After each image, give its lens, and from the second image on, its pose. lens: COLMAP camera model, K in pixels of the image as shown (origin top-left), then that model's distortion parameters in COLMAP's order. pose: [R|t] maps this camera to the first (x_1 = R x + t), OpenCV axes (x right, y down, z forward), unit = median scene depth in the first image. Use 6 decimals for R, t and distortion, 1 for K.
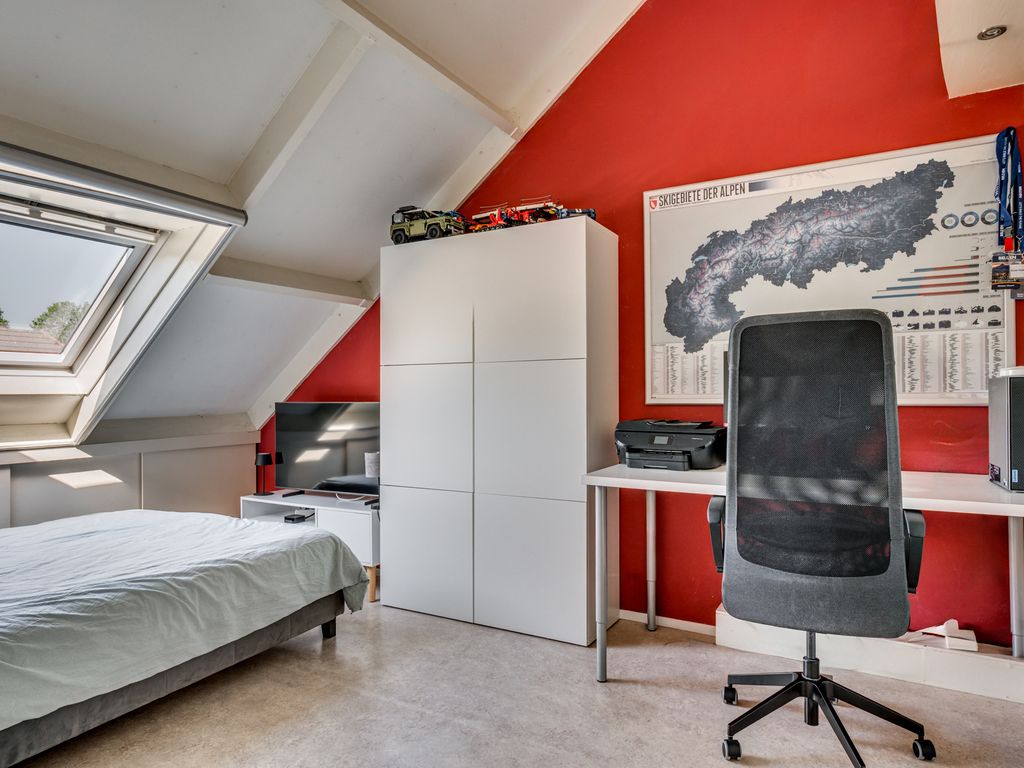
lens RADIAL K [[667.2, 0, 500.0], [0, 667.2, 395.7], [0, 0, 1]] dist [-0.005691, 0.002864]
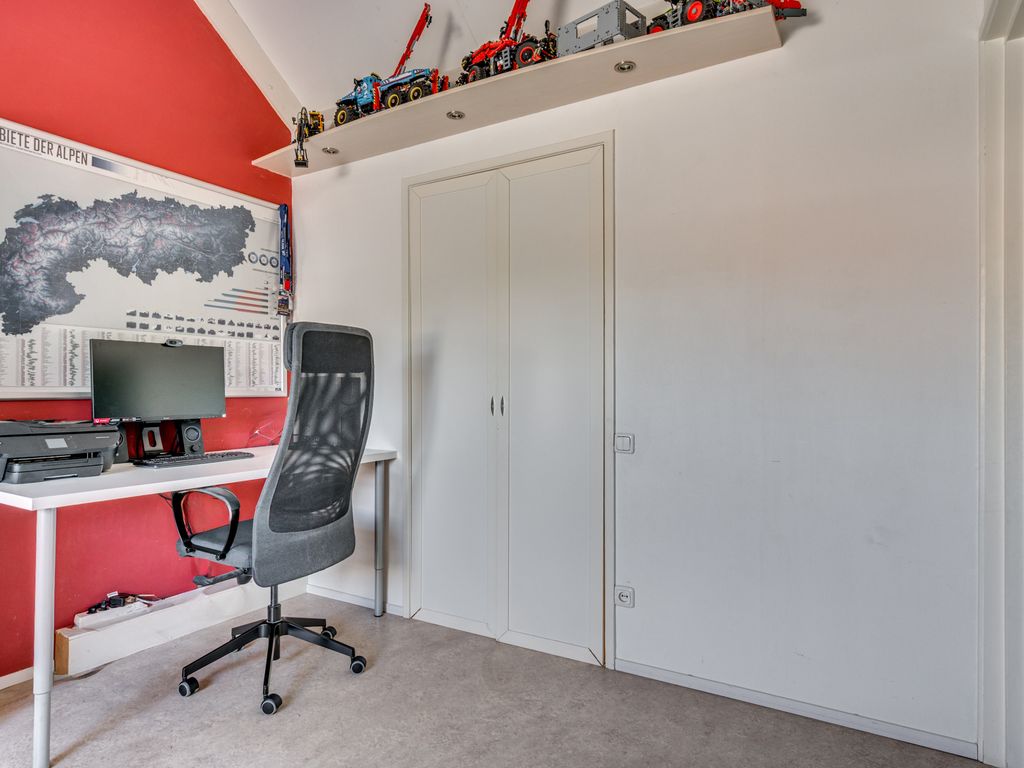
lens RADIAL K [[667.2, 0, 500.0], [0, 667.2, 395.7], [0, 0, 1]] dist [-0.005691, 0.002864]
pose [[-0.055194, -0.005047, 0.998463, -0.624935], [0.001847, 0.999985, 0.005157, 0.006415], [-0.998474, 0.002129, -0.055184, 0.538436]]
